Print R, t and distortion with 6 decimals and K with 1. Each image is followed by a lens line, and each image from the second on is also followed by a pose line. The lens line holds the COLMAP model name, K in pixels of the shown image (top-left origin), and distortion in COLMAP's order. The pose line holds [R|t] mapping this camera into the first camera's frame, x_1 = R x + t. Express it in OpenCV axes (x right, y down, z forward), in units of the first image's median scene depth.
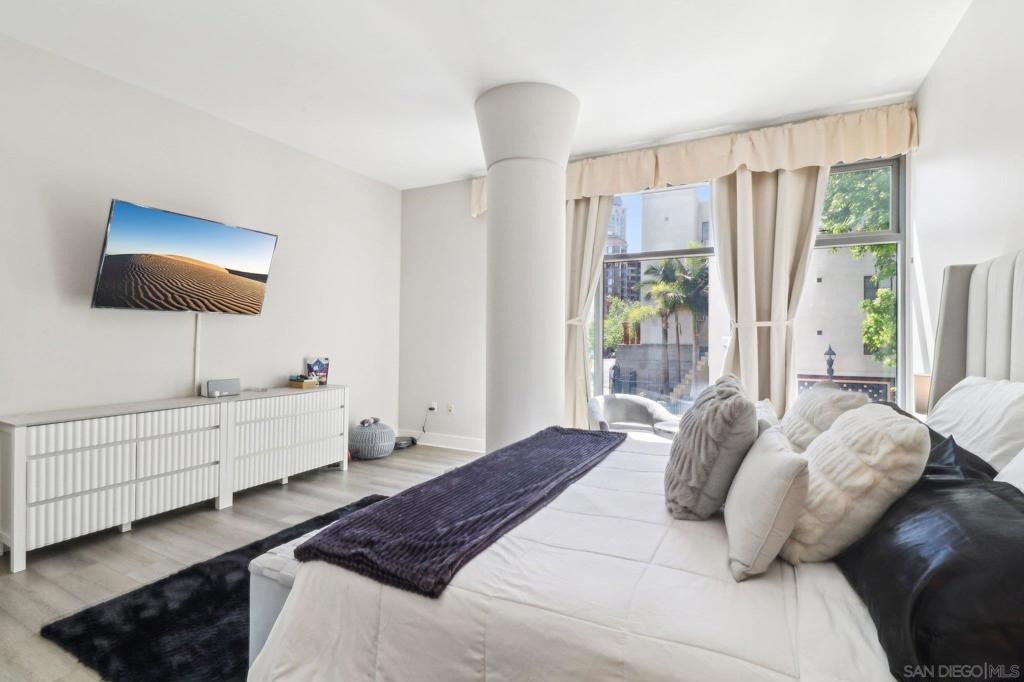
lens RADIAL K [[478.2, 0, 508.8], [0, 478.2, 335.4], [0, 0, 1]] dist [0.000225, 0.000125]
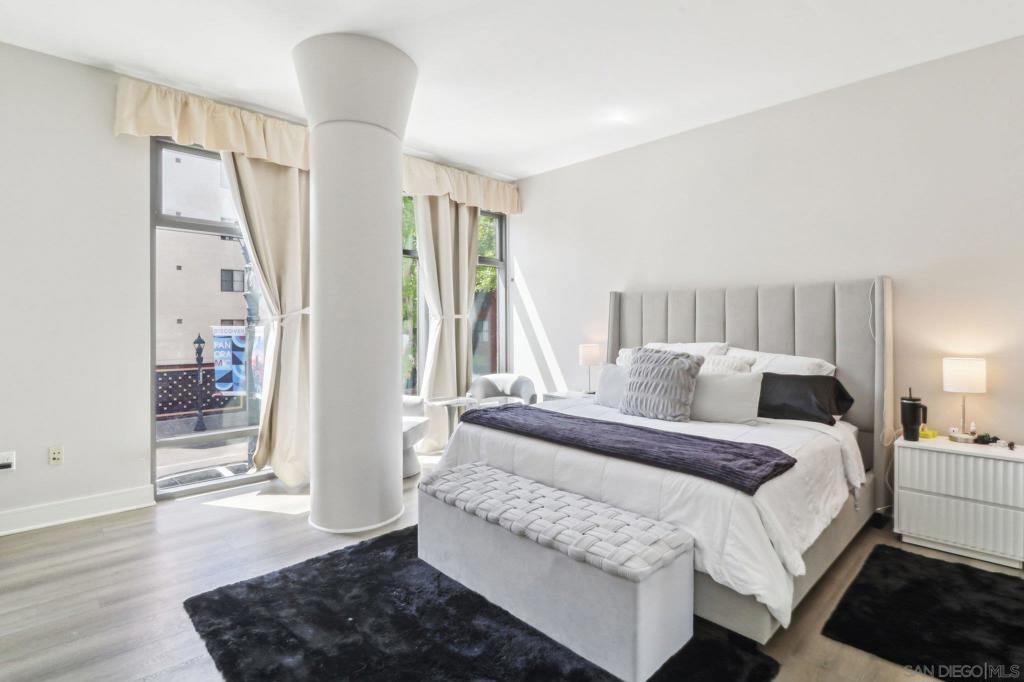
lens RADIAL K [[493.3, 0, 508.1], [0, 493.3, 320.4], [0, 0, 1]] dist [-0.000354, -0.000211]
pose [[0.301574, 0.005084, 0.953429, -0.723283], [0.000495, 0.999985, -0.005489, -0.005580], [-0.953443, 0.002128, 0.301567, 0.453713]]
